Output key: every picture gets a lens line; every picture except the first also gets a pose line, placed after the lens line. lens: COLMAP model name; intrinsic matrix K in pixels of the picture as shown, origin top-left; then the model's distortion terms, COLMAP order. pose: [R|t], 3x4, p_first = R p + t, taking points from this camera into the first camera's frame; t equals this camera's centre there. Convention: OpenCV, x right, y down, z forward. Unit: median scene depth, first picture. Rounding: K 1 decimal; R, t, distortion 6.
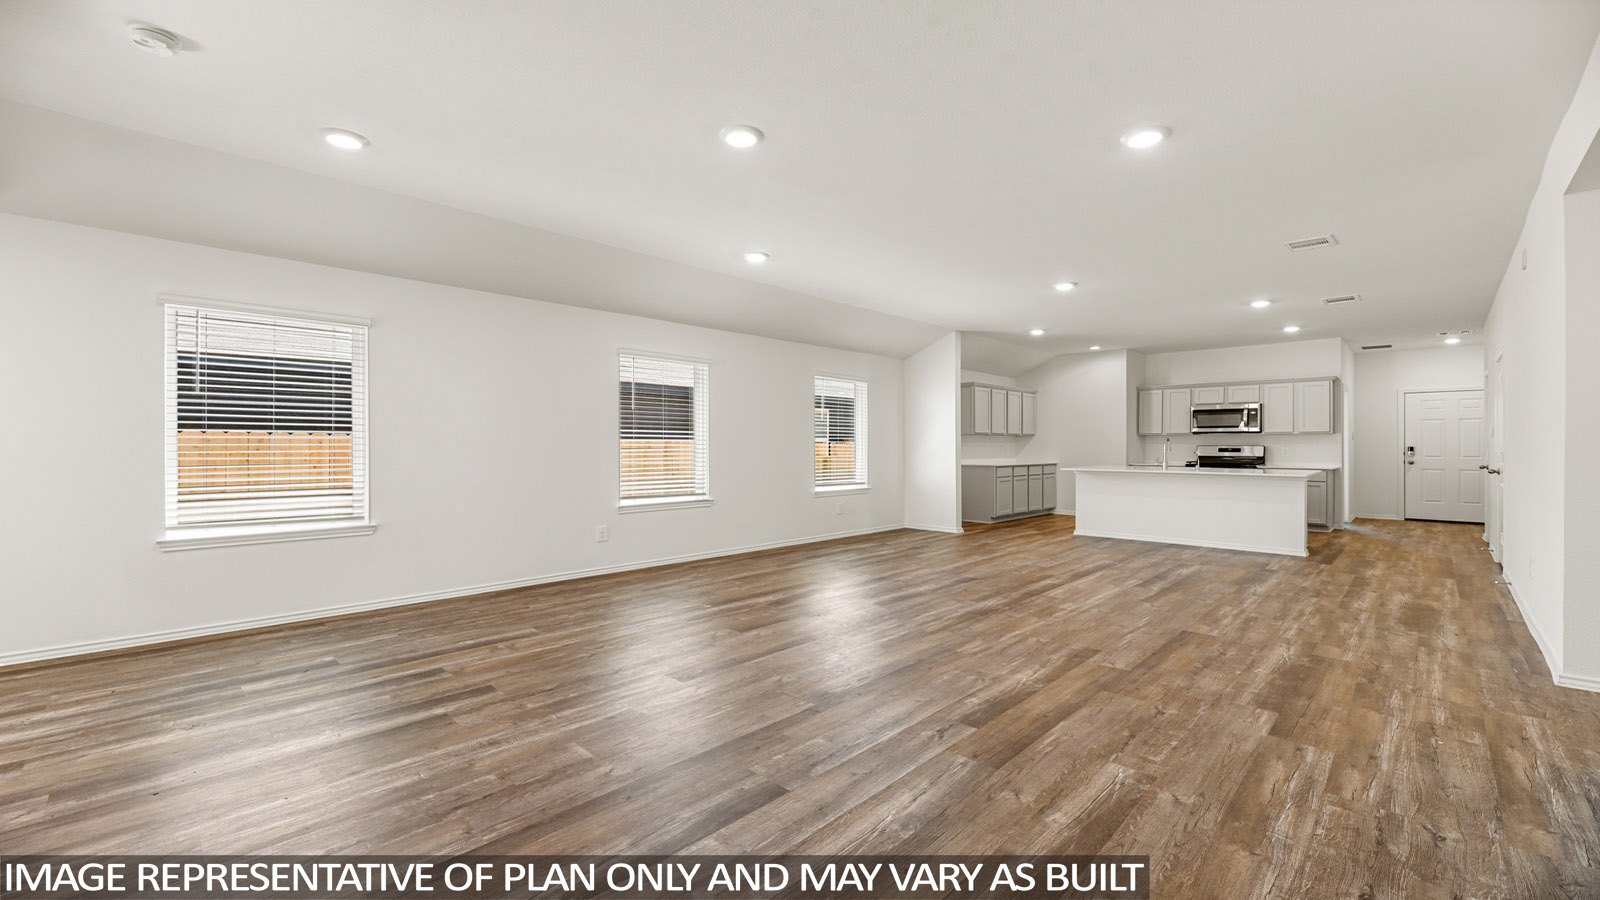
lens RADIAL K [[647.2, 0, 796.9], [0, 647.2, 444.3], [0, 0, 1]] dist [0.005762, -0.000901]
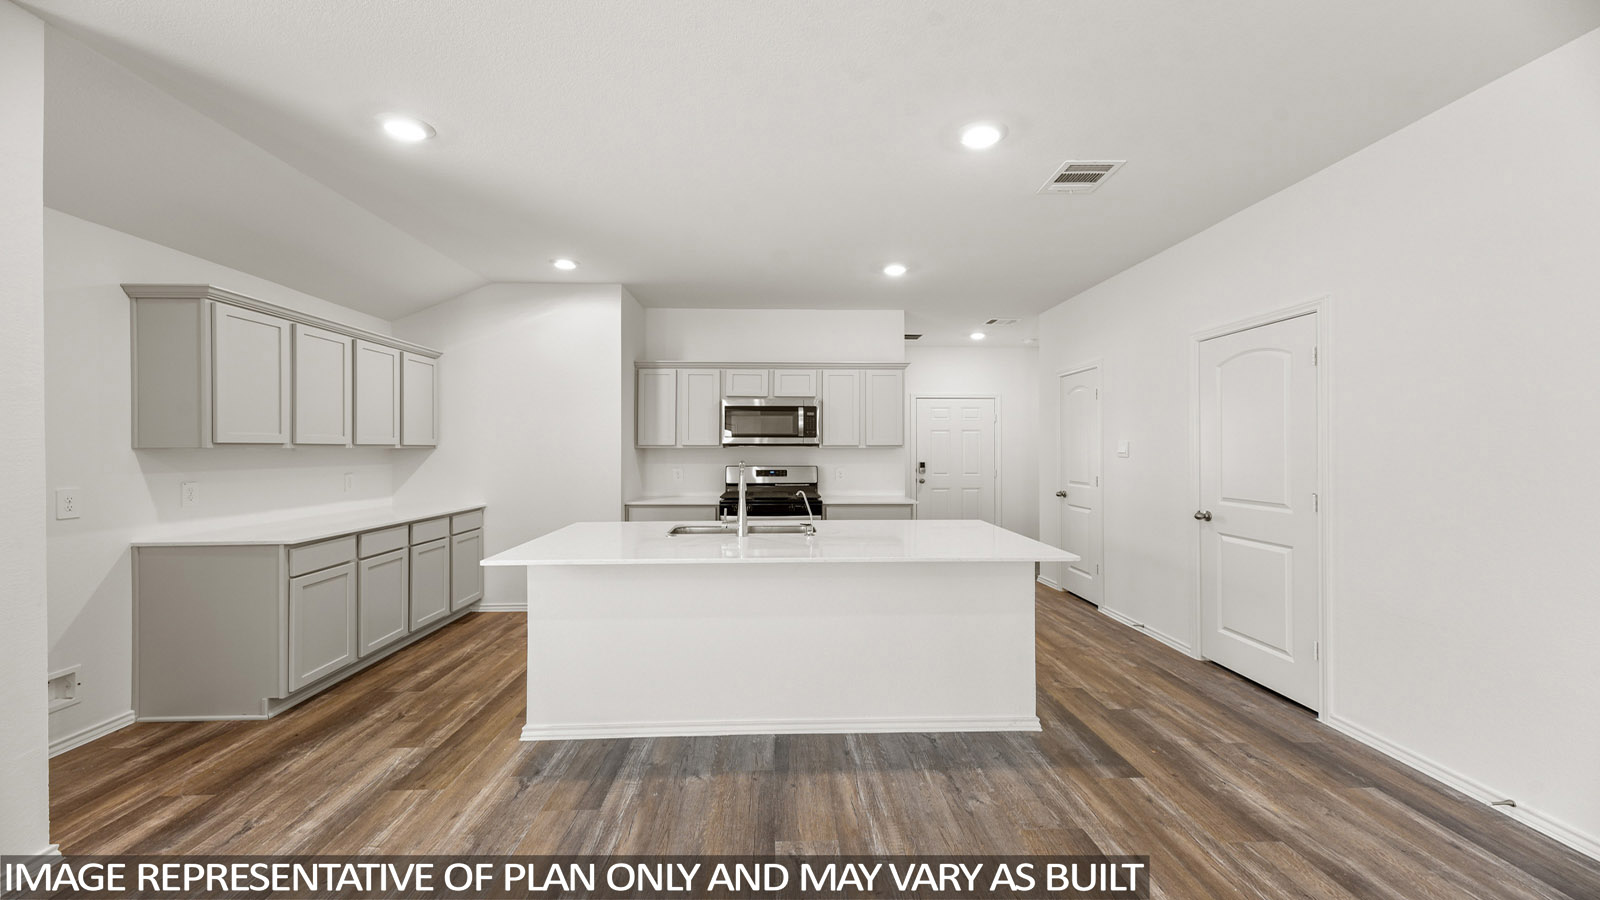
lens RADIAL K [[647.2, 0, 798.1], [0, 647.2, 448.9], [0, 0, 1]] dist [0.005762, -0.000901]
pose [[0.689571, -0.001583, 0.724216, 0.249233], [0.002850, 0.999996, -0.000528, -0.014715], [-0.724213, 0.002428, 0.689573, 0.583647]]
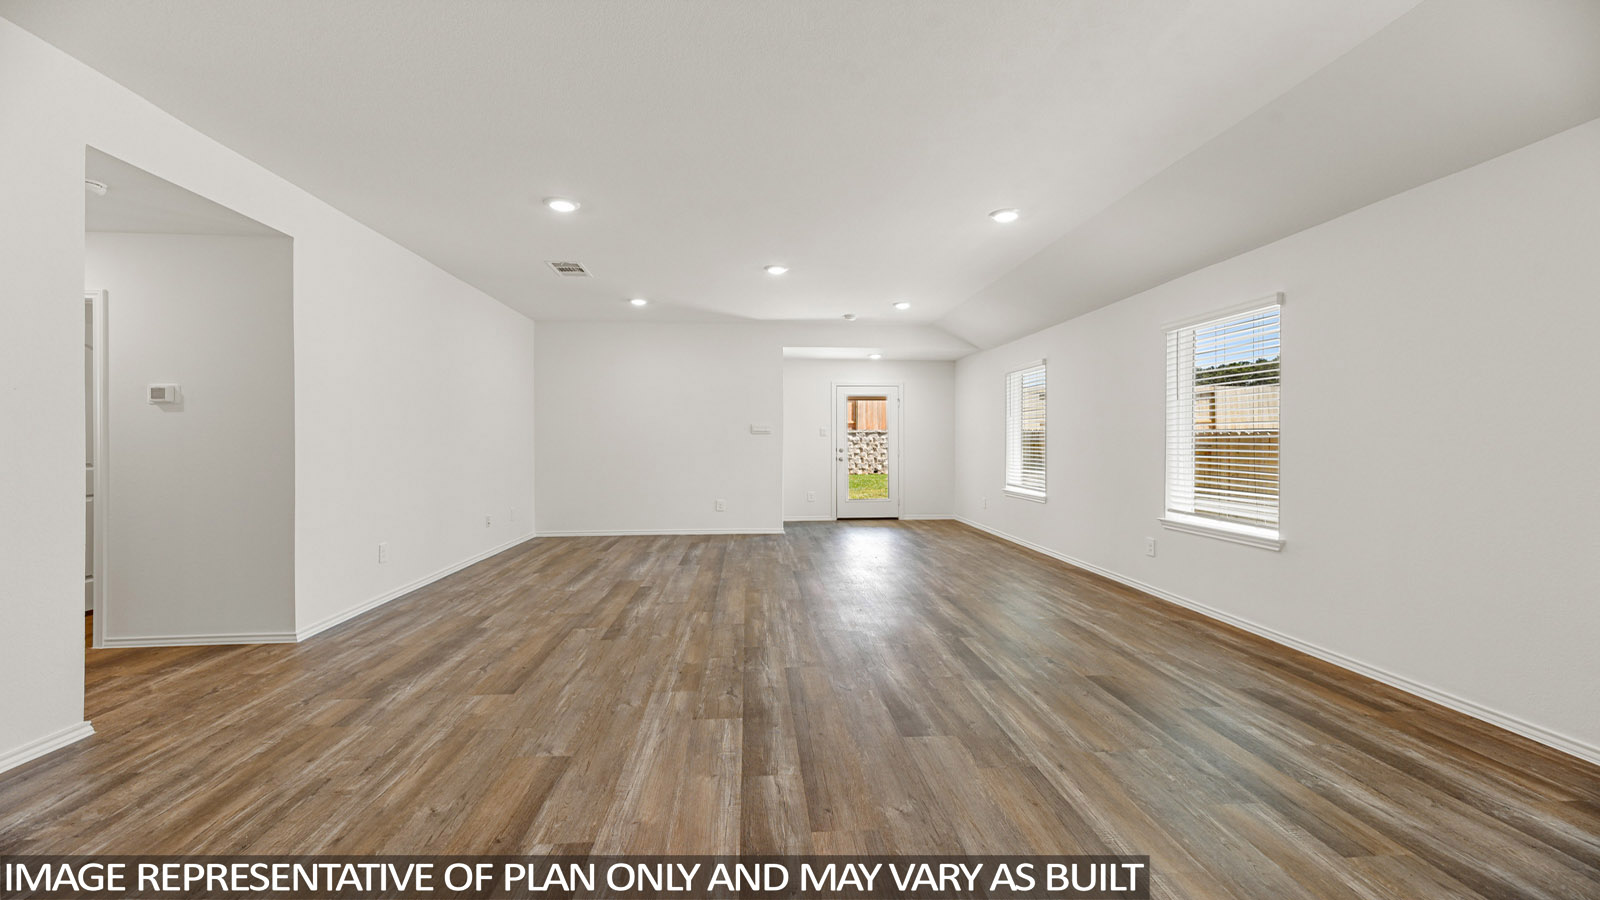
lens RADIAL K [[647.2, 0, 793.5], [0, 647.2, 451.6], [0, 0, 1]] dist [0.005762, -0.000901]
pose [[-0.667911, 0.008105, -0.744197, 1.140572], [-0.004136, 0.999885, 0.014602, -0.001332], [0.744230, 0.012830, -0.667801, 2.117857]]
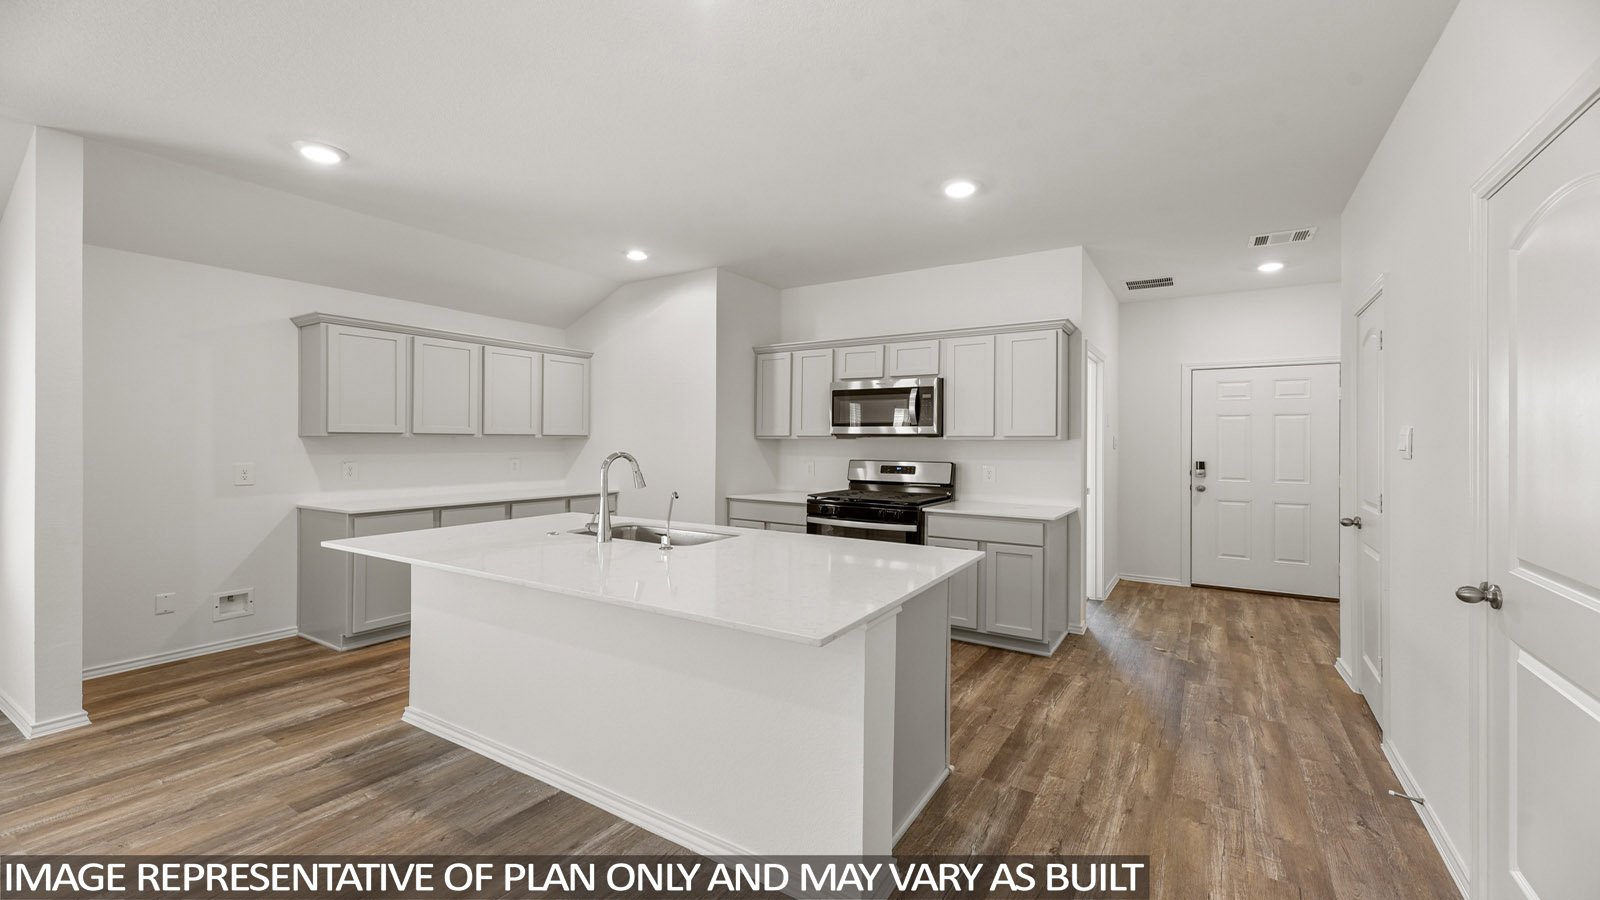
lens RADIAL K [[647.2, 0, 795.1], [0, 647.2, 442.5], [0, 0, 1]] dist [0.005762, -0.000901]
pose [[0.979955, 0.003521, 0.199188, 0.508808], [-0.003823, 0.999992, 0.001132, -0.013592], [-0.199182, -0.001871, 0.979961, 0.541468]]
